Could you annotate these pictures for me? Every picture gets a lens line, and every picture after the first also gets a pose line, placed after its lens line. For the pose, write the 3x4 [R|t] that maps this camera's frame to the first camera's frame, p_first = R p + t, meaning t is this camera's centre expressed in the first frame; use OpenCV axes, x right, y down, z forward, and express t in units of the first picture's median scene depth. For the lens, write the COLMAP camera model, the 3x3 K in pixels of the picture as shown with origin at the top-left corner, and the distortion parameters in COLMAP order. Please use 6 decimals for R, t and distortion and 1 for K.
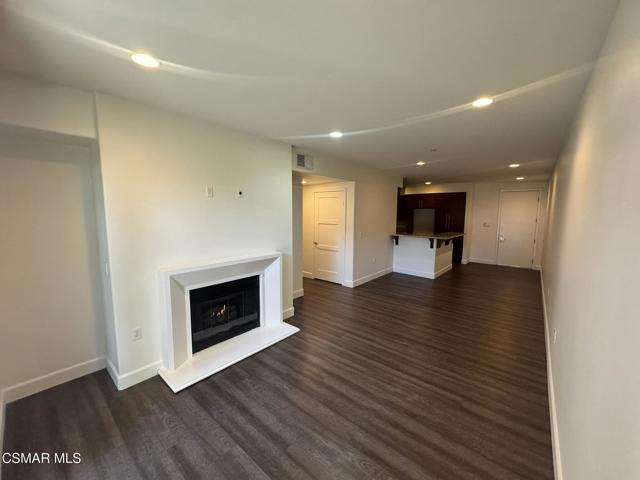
lens RADIAL K [[255.3, 0, 319.0], [0, 255.3, 240.8], [0, 0, 1]] dist [-0.003013, 0.000168]
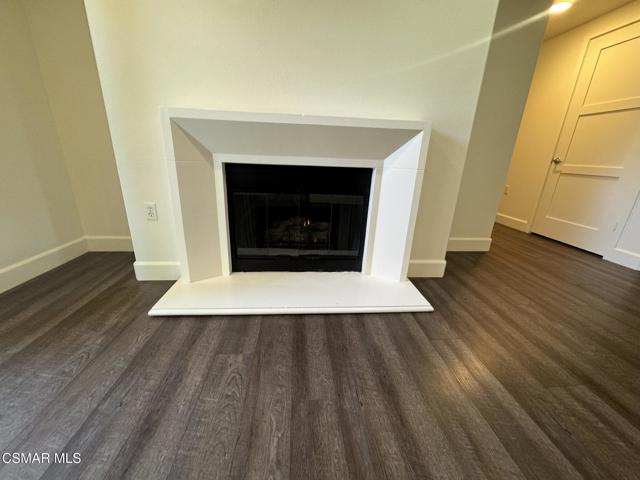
lens RADIAL K [[255.3, 0, 321.0], [0, 255.3, 241.8], [0, 0, 1]] dist [-0.003013, 0.000168]
pose [[0.708573, 0.251284, -0.659379, 0.053585], [-0.117190, 0.963374, 0.241201, 0.180681], [0.695838, -0.093636, 0.712068, 0.658831]]
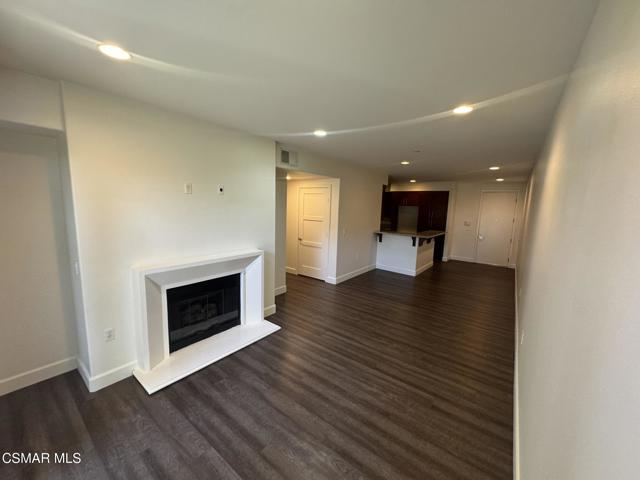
lens RADIAL K [[255.3, 0, 318.9], [0, 255.3, 240.5], [0, 0, 1]] dist [-0.003013, 0.000168]
pose [[0.998538, 0.018293, 0.050873, 0.019989], [-0.019732, 0.999415, 0.027936, -0.028977], [-0.050332, -0.028899, 0.998314, 0.001103]]
